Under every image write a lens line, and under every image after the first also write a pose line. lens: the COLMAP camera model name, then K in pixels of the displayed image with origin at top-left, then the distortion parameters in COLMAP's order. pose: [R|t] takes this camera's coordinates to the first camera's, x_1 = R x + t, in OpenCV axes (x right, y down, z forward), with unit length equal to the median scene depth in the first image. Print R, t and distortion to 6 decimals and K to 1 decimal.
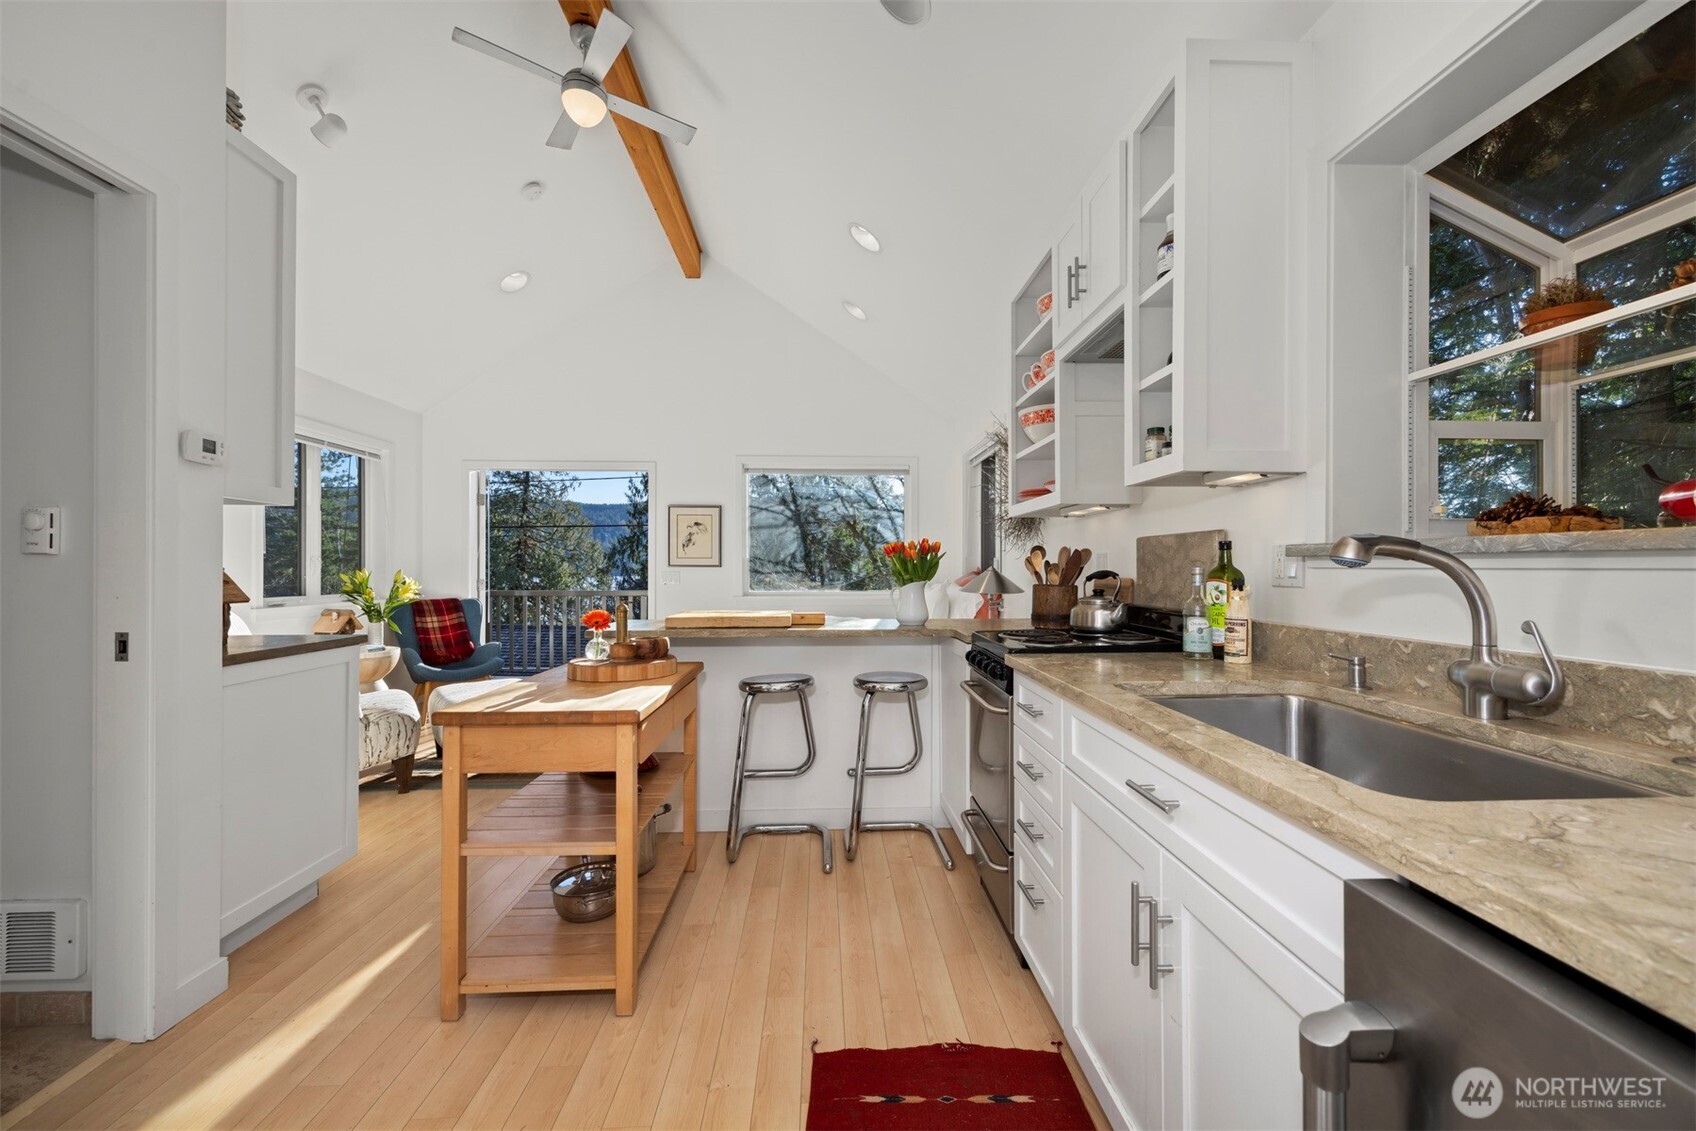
lens RADIAL K [[682.8, 0, 845.5], [0, 682.8, 567.6], [0, 0, 1]] dist [0.008646, -0.000305]
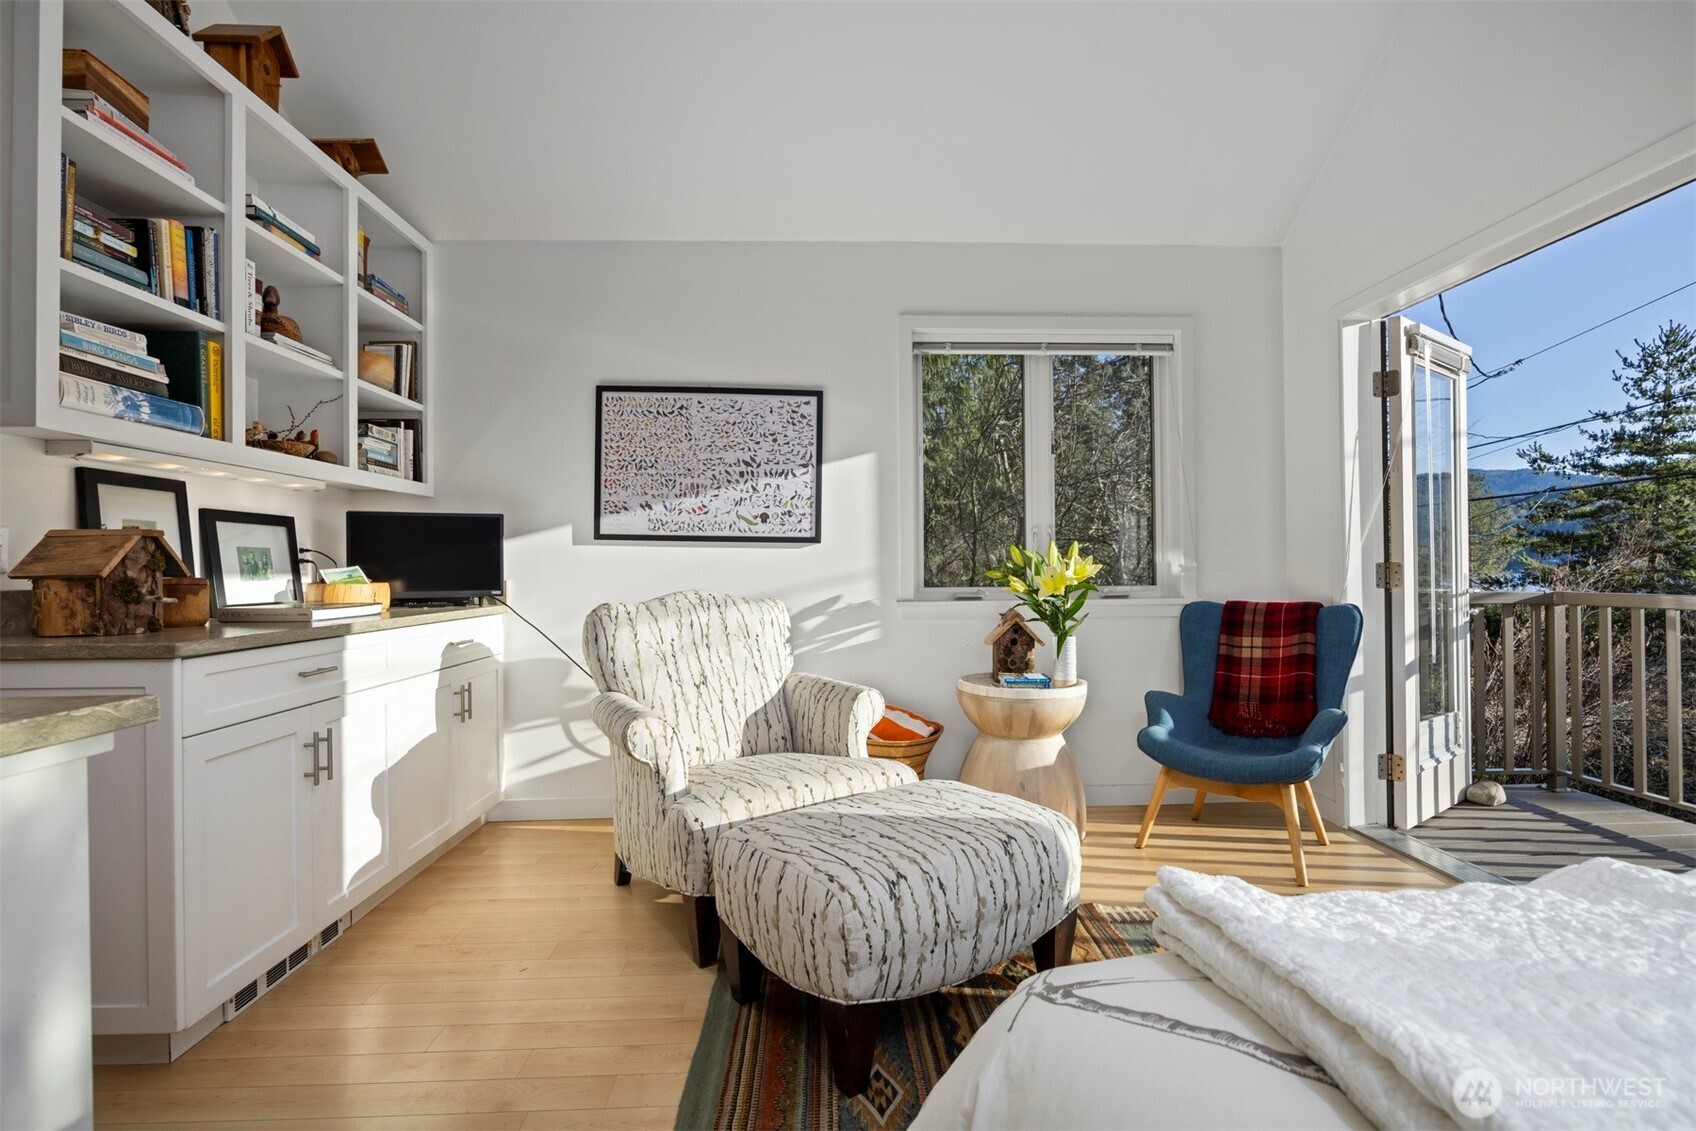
lens RADIAL K [[791.9, 0, 853.4], [0, 791.9, 565.8], [0, 0, 1]] dist [-0.009285, -0.000800]
pose [[0.013350, -0.006360, -0.999891, -0.028708], [0.010686, 0.999924, -0.006218, 0.020477], [0.999854, -0.010602, 0.013417, 0.704383]]
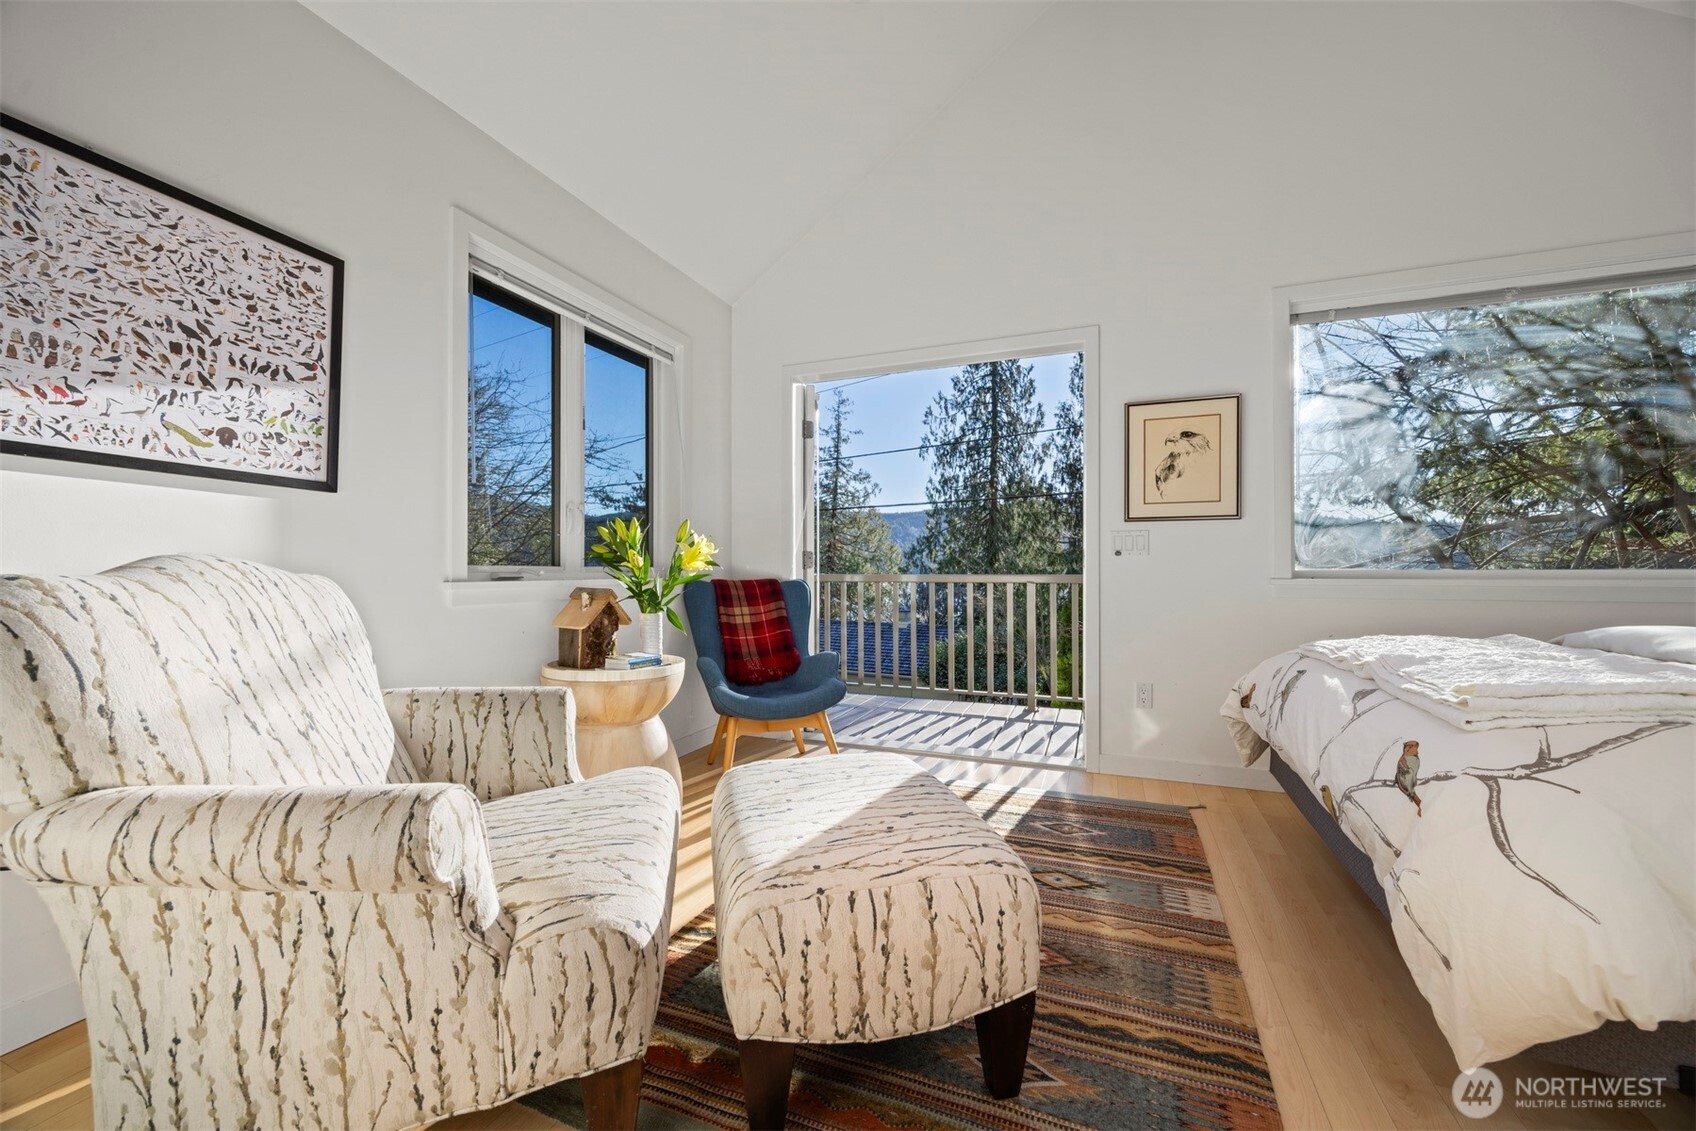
lens RADIAL K [[646.2, 0, 851.8], [0, 646.2, 567.2], [0, 0, 1]] dist [-0.002379, 0.000093]
pose [[0.917948, -0.004610, -0.396674, -0.274359], [0.003027, 0.999985, -0.004618, 0.038444], [0.396689, 0.003038, 0.917948, 0.493728]]
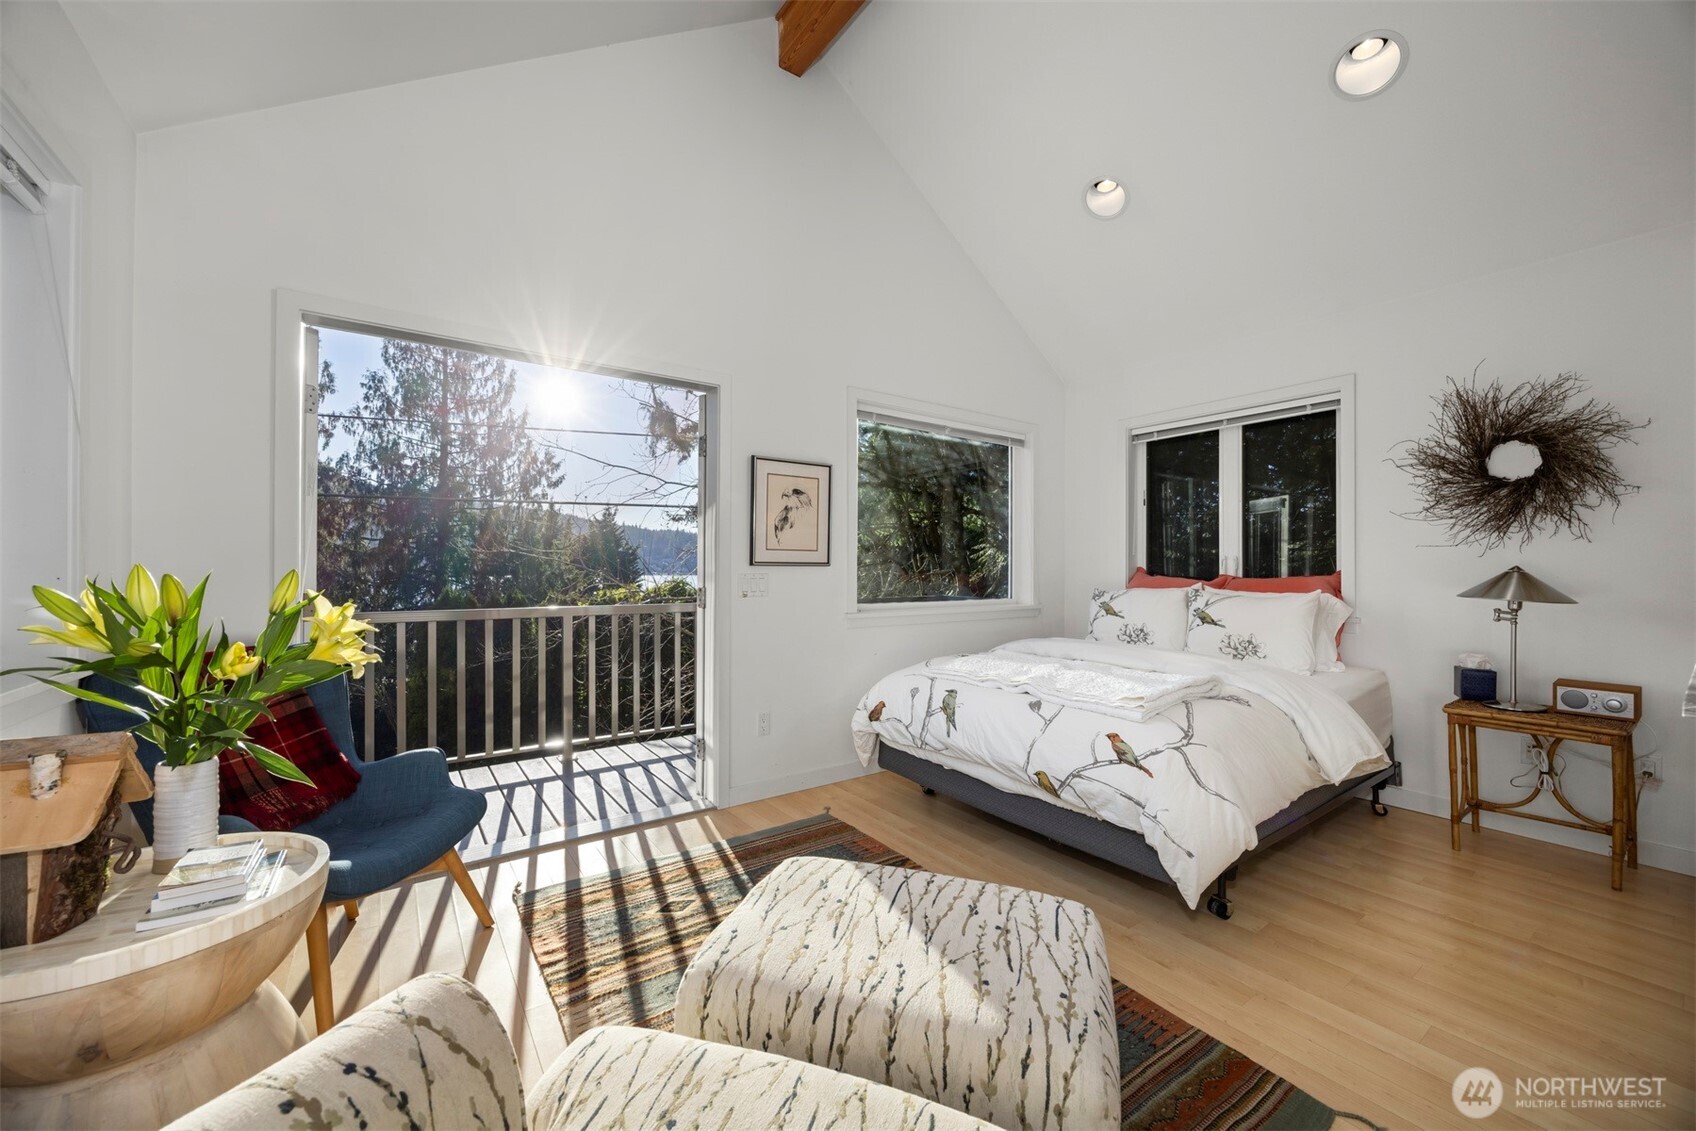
lens RADIAL K [[646.2, 0, 857.2], [0, 646.2, 564.9], [0, 0, 1]] dist [-0.002379, 0.000093]
pose [[0.825519, 0.004760, 0.564354, -0.523668], [-0.002655, 0.999986, -0.004551, 0.001300], [-0.564367, 0.002259, 0.825521, 0.546398]]
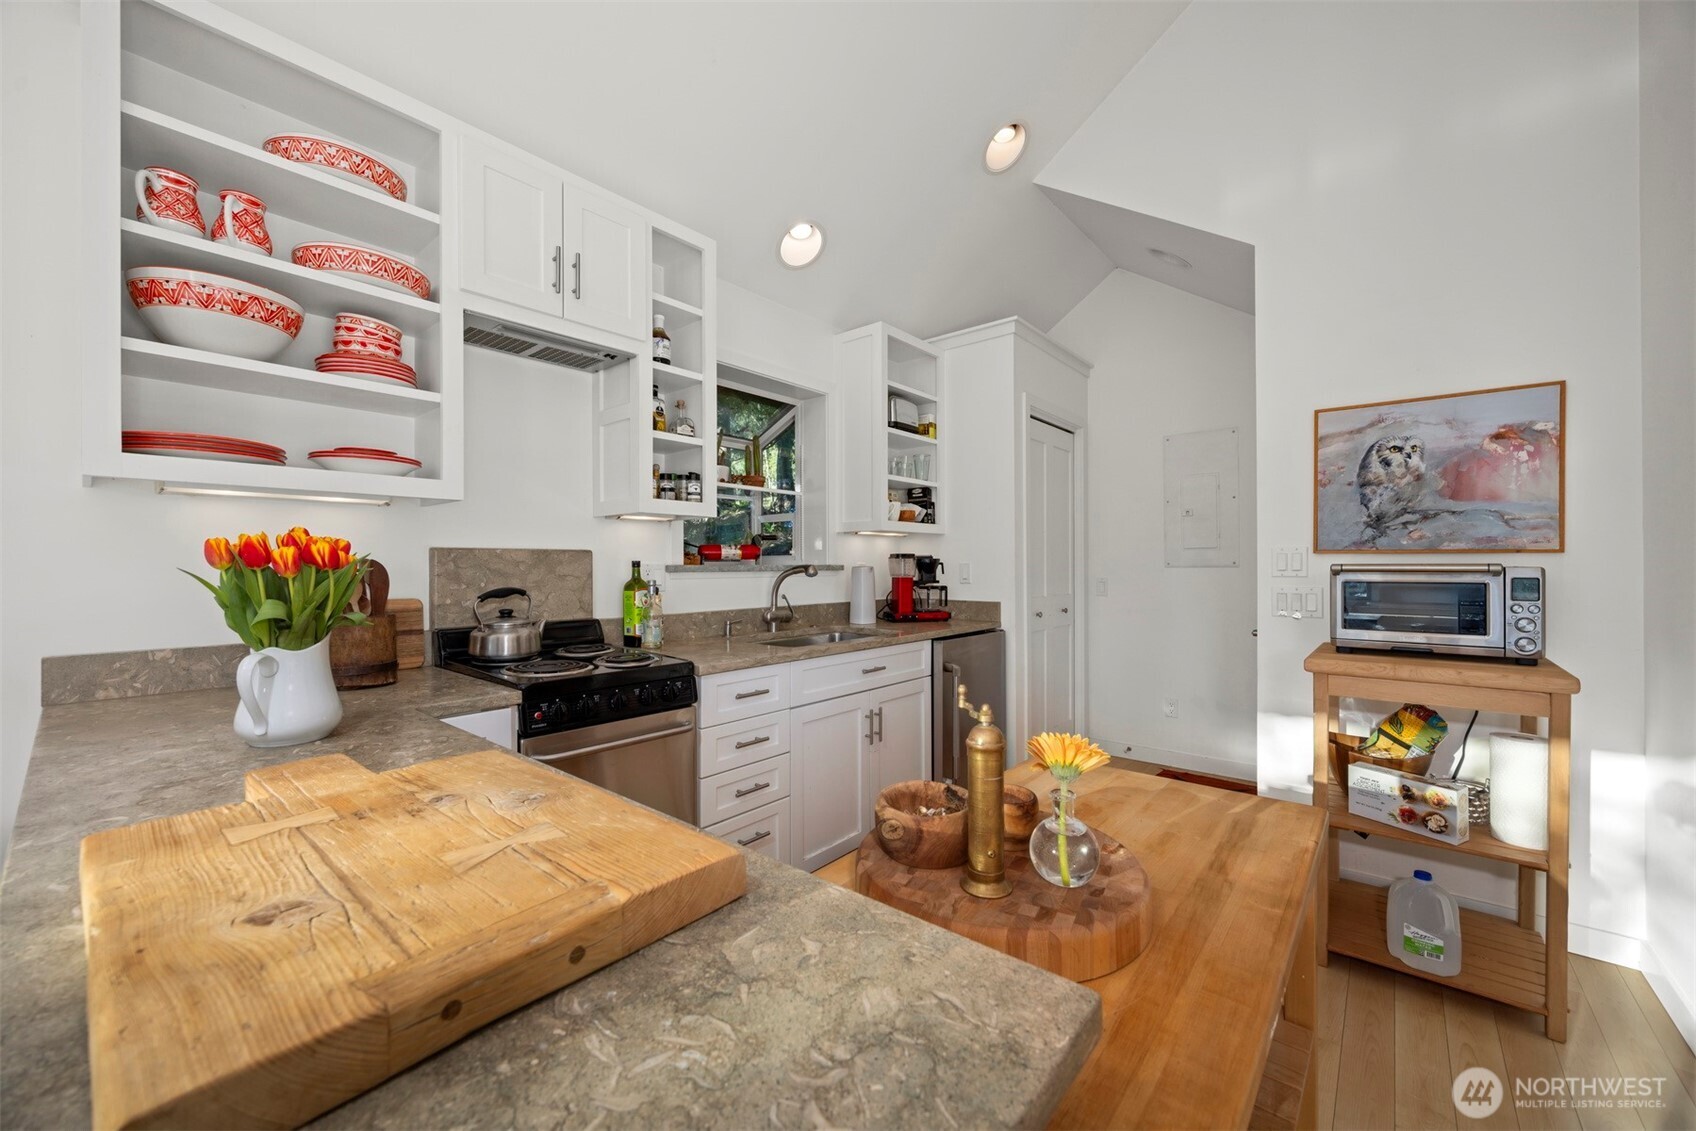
lens RADIAL K [[646.2, 0, 851.8], [0, 646.2, 569.8], [0, 0, 1]] dist [-0.002379, 0.000093]
pose [[-0.743913, -0.001355, 0.668275, -0.213967], [0.005189, 0.999956, 0.007804, -0.009622], [-0.668256, 0.009273, -0.743874, 0.559120]]
